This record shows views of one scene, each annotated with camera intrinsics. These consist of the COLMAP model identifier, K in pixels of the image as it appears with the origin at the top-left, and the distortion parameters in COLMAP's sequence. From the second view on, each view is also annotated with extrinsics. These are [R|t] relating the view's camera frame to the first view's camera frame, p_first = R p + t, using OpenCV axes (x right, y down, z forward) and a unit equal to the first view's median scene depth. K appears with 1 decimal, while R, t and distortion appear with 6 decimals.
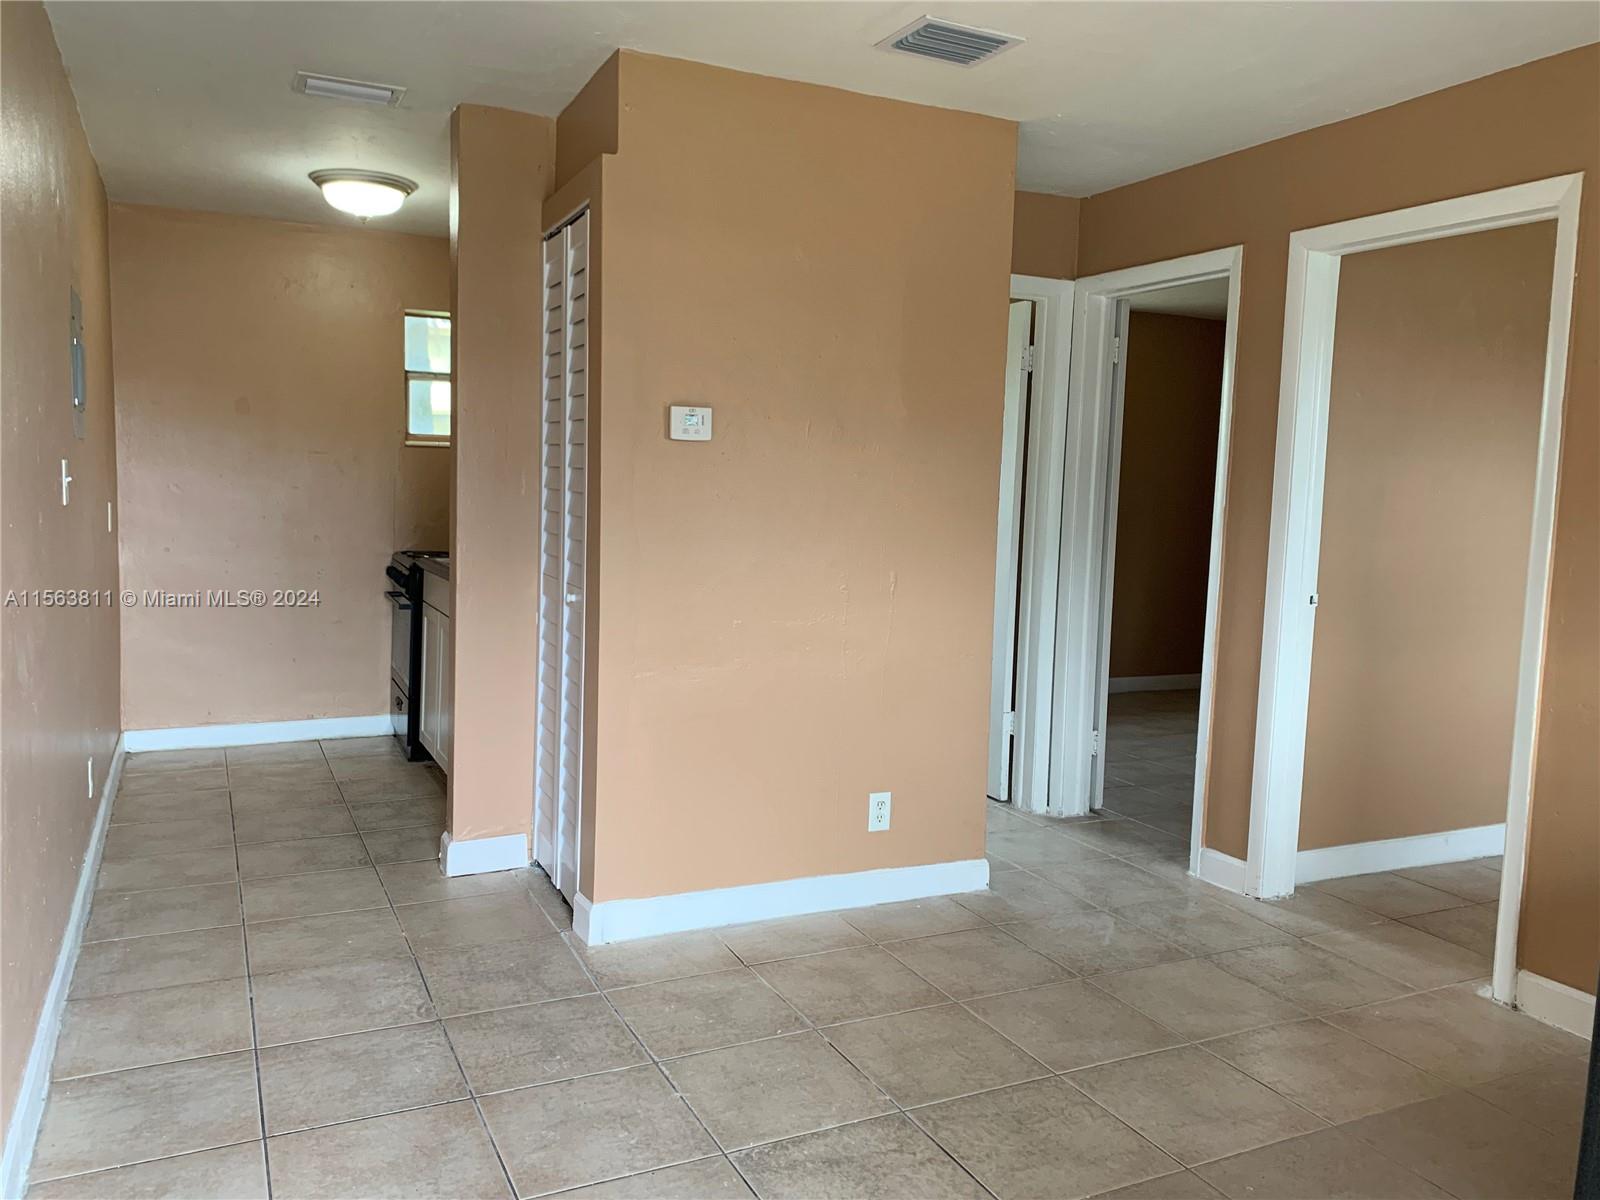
lens RADIAL K [[1216.9, 0, 793.2], [0, 1216.9, 593.7], [0, 0, 1]] dist [0.009181, -0.002135]
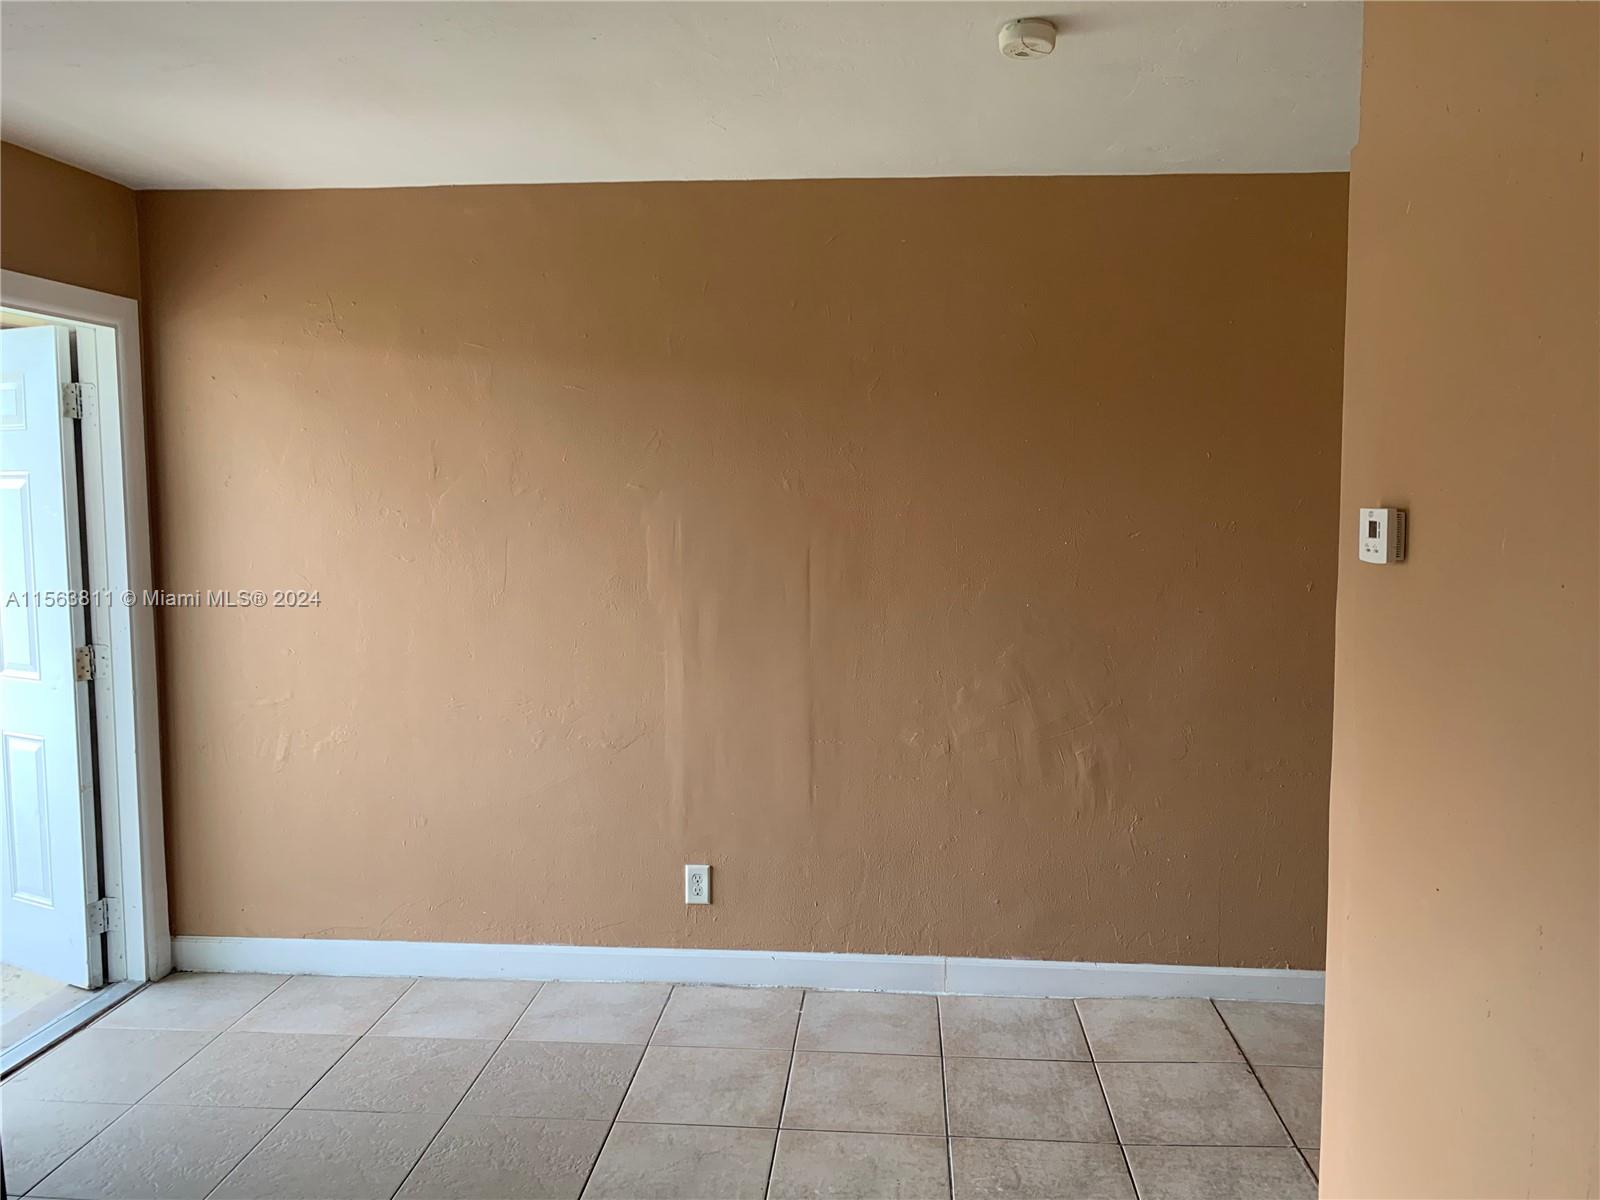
lens RADIAL K [[1216.9, 0, 800.3], [0, 1216.9, 597.8], [0, 0, 1]] dist [0.009181, -0.002135]
pose [[-0.510213, 0.048482, -0.858681, 0.453125], [-0.099527, 0.988374, 0.114941, -0.115848], [0.854270, 0.144107, -0.499455, 0.836291]]
